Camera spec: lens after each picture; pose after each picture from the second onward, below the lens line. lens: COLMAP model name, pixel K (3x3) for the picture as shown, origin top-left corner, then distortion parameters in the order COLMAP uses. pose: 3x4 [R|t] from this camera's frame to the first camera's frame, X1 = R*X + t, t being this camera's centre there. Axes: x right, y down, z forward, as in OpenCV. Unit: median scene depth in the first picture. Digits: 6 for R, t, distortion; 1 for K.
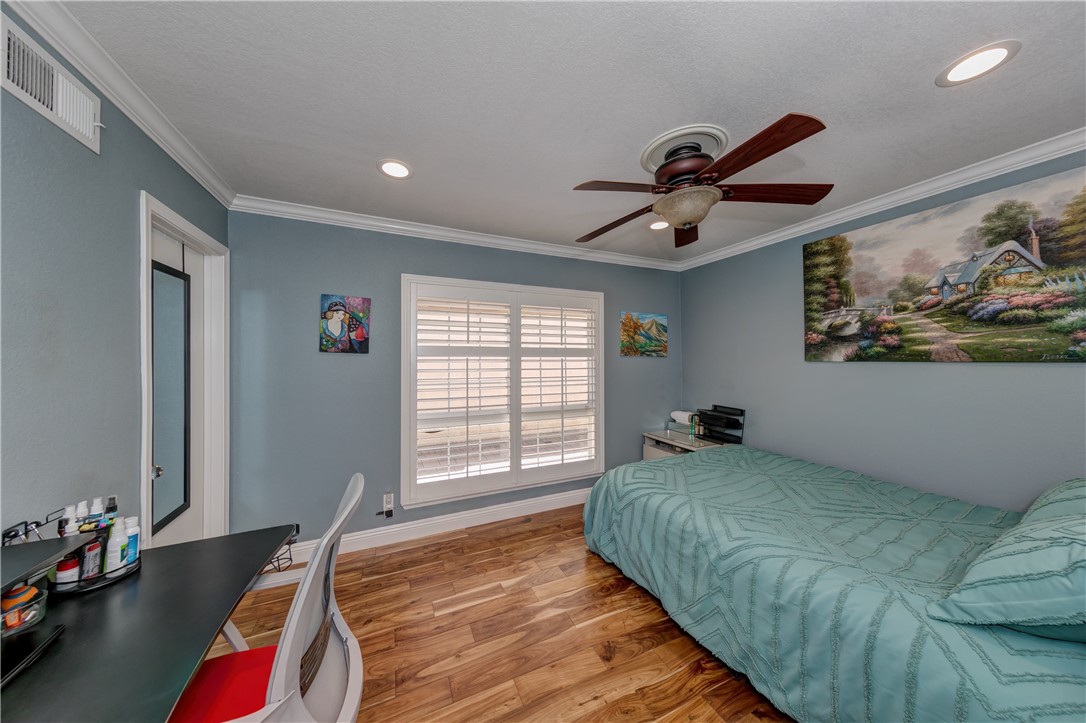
lens RADIAL K [[339.1, 0, 539.9], [0, 339.1, 357.7], [0, 0, 1]] dist [0.002257, -0.000412]
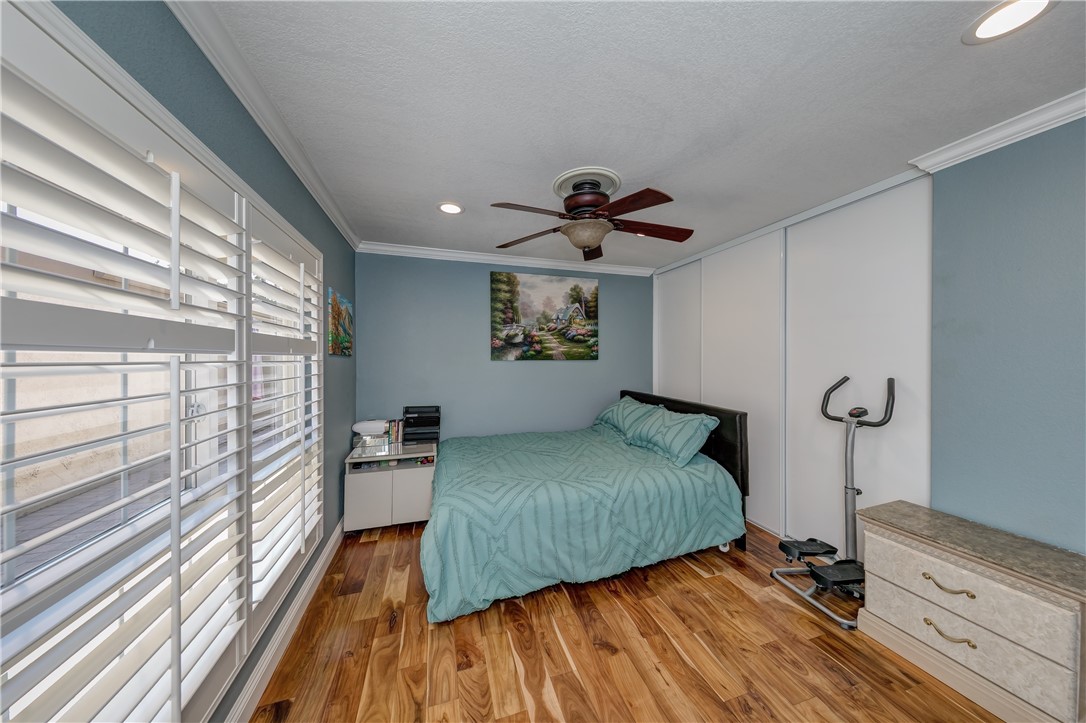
lens RADIAL K [[339.1, 0, 543.7], [0, 339.1, 358.7], [0, 0, 1]] dist [0.002257, -0.000412]
pose [[0.105878, -0.000163, 0.994379, -0.593089], [-0.003964, 0.999992, 0.000586, 0.003196], [-0.994371, -0.004004, 0.105877, 0.776515]]
